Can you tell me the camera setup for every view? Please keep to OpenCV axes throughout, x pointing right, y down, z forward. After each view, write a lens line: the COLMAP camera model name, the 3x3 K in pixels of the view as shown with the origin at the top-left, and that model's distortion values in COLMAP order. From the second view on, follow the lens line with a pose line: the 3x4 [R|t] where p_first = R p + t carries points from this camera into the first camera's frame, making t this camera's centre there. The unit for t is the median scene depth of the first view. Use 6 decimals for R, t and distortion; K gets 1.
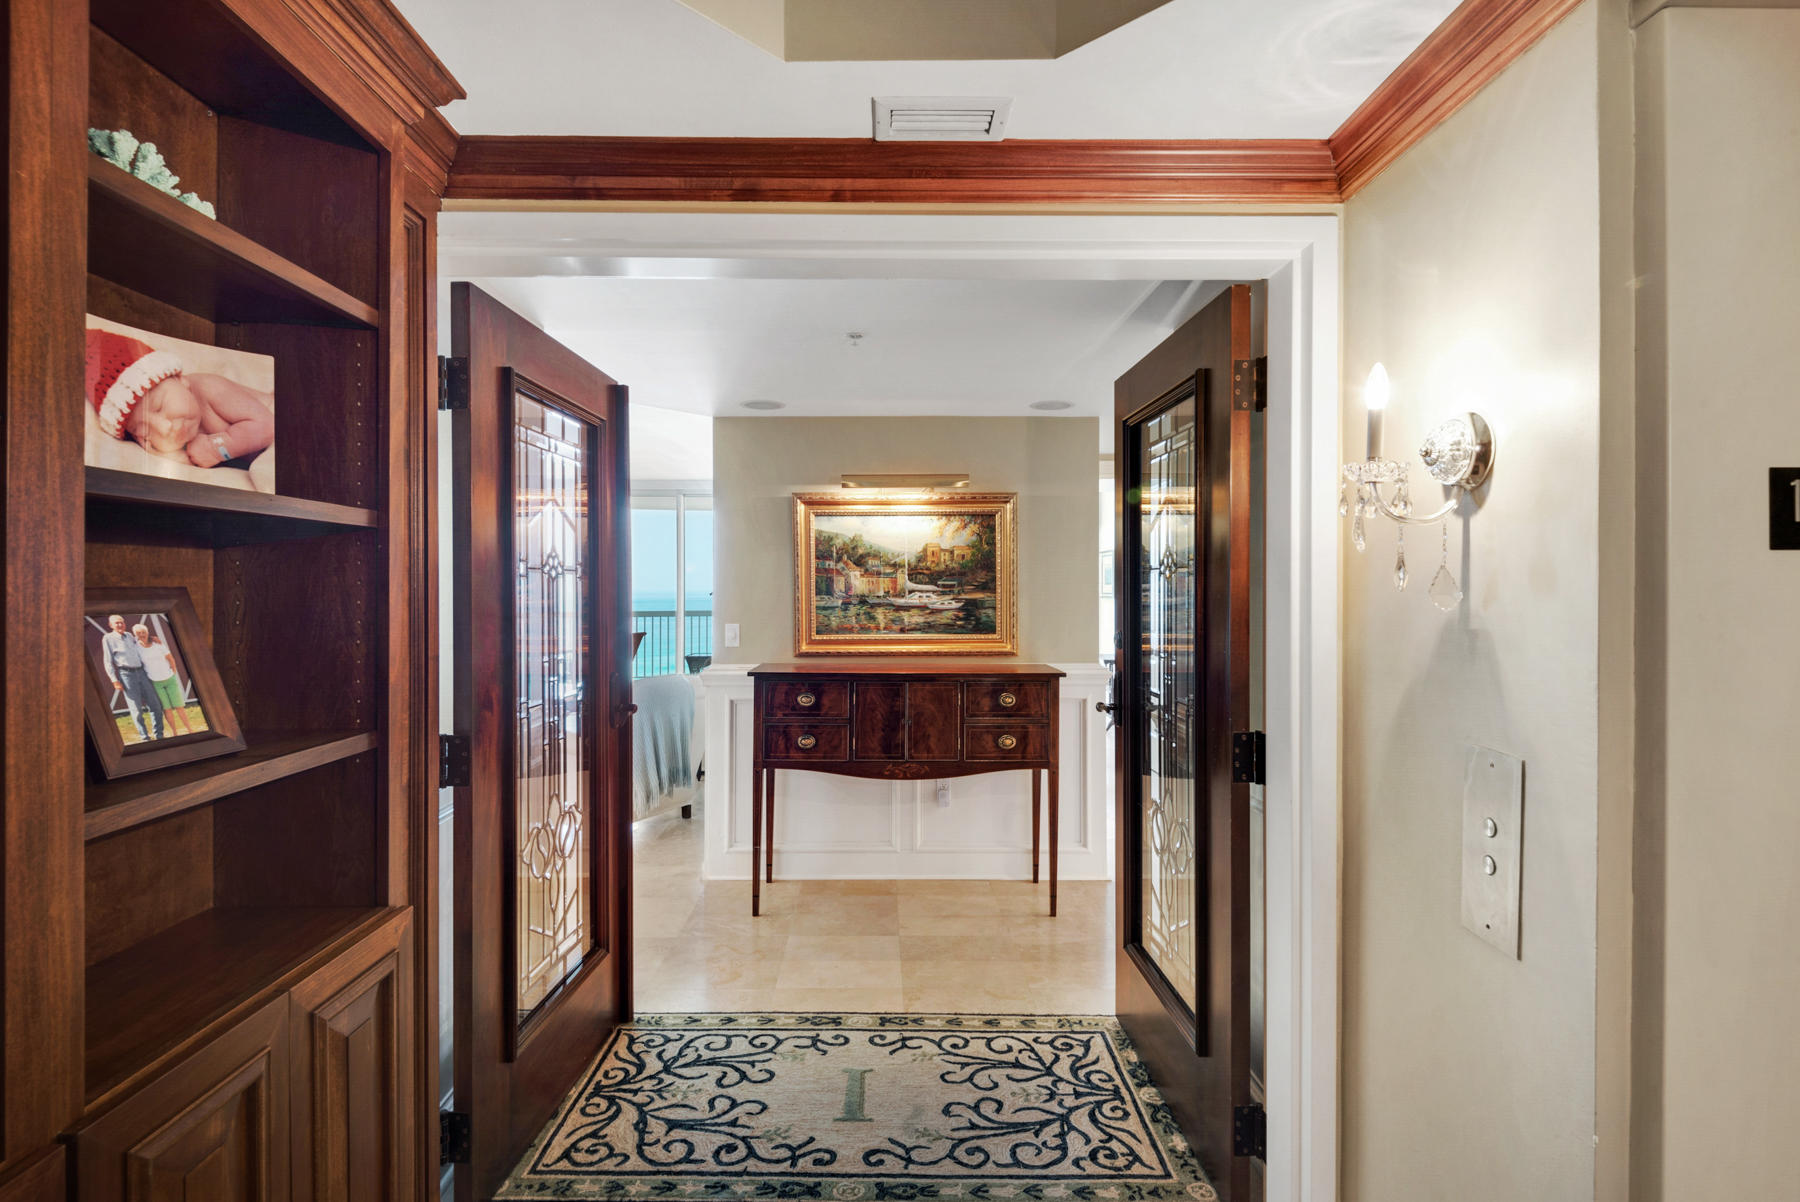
lens RADIAL K [[851.1, 0, 883.5], [0, 851.1, 602.4], [0, 0, 1]] dist [0.004947, -0.001771]
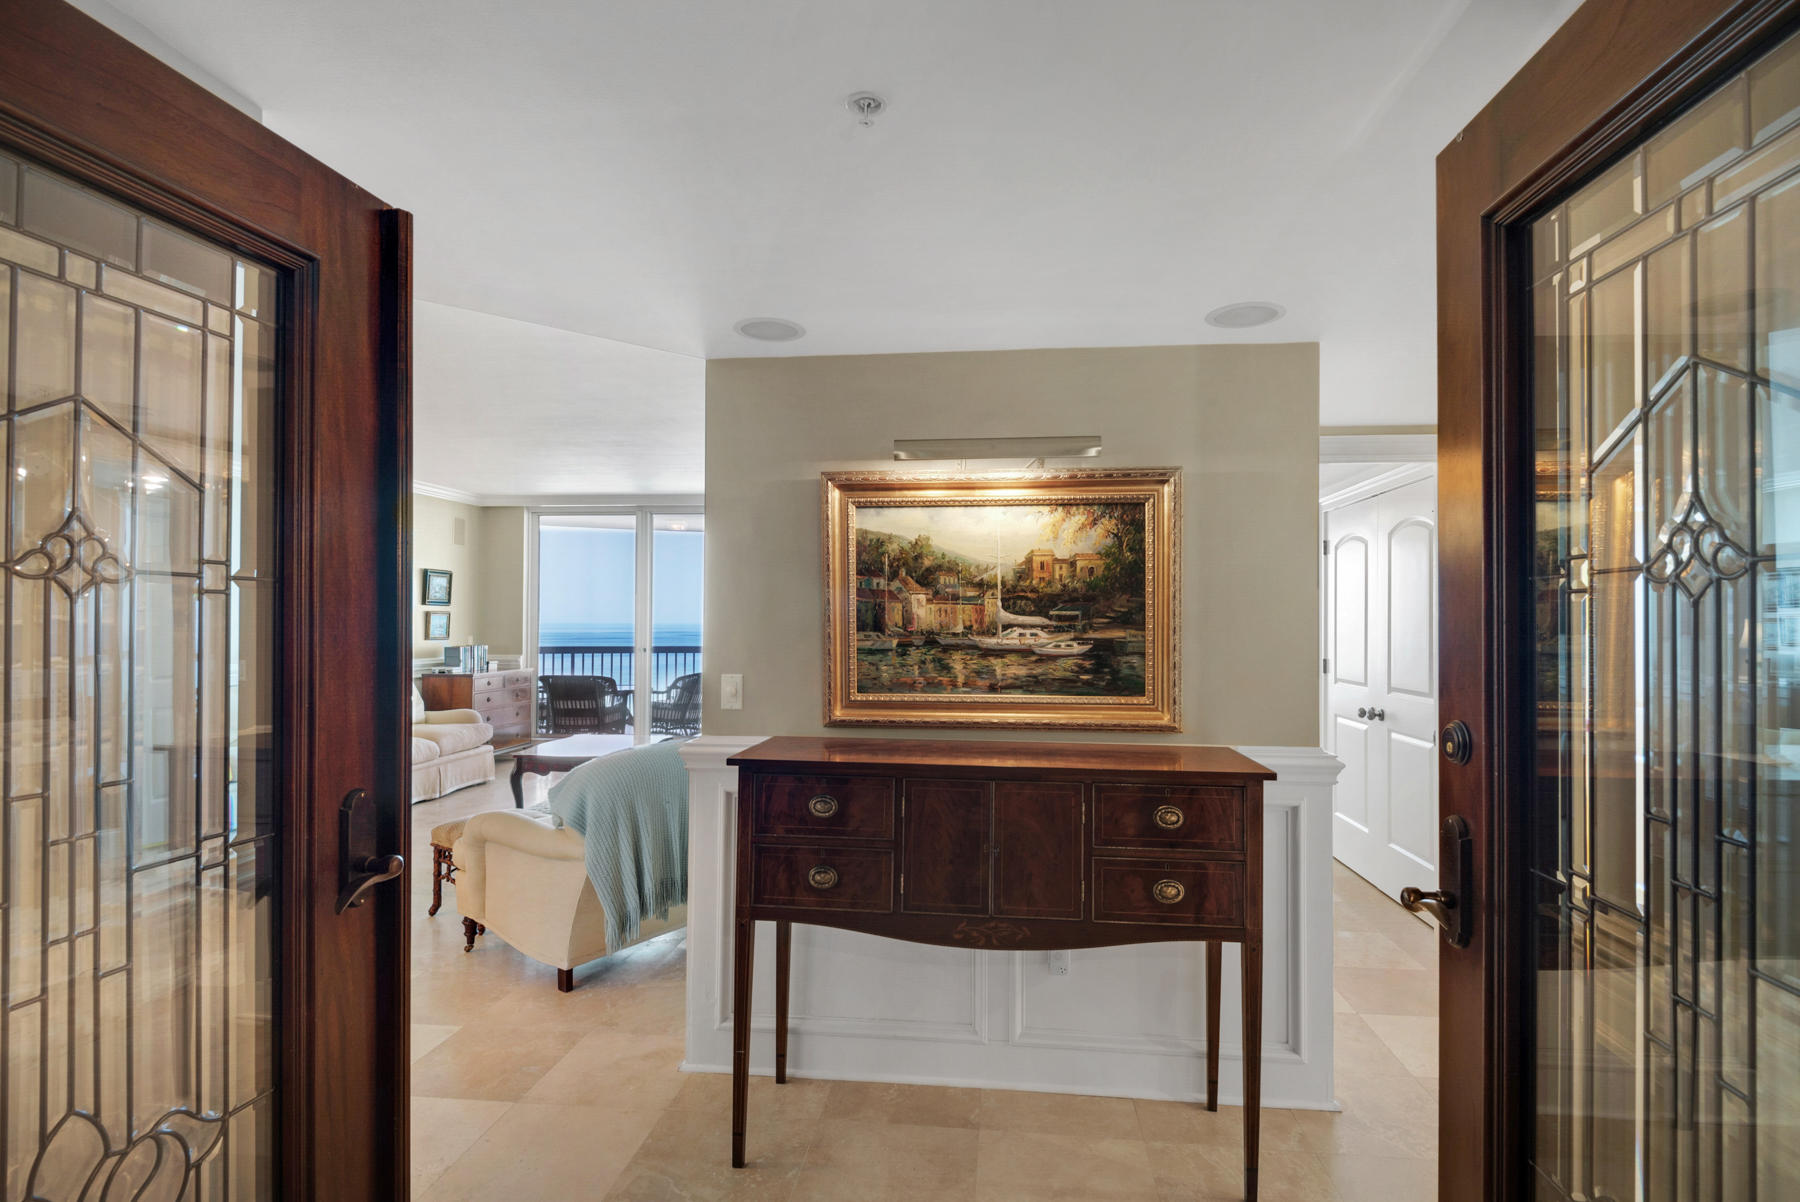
lens RADIAL K [[869.5, 0, 918.7], [0, 869.5, 615.3], [0, 0, 1]] dist [0.014983, -0.001447]
pose [[0.994417, 0.004913, -0.105411, 0.035434], [-0.007447, 0.999692, -0.023668, -0.005289], [0.105262, 0.024321, 0.994147, 0.355131]]
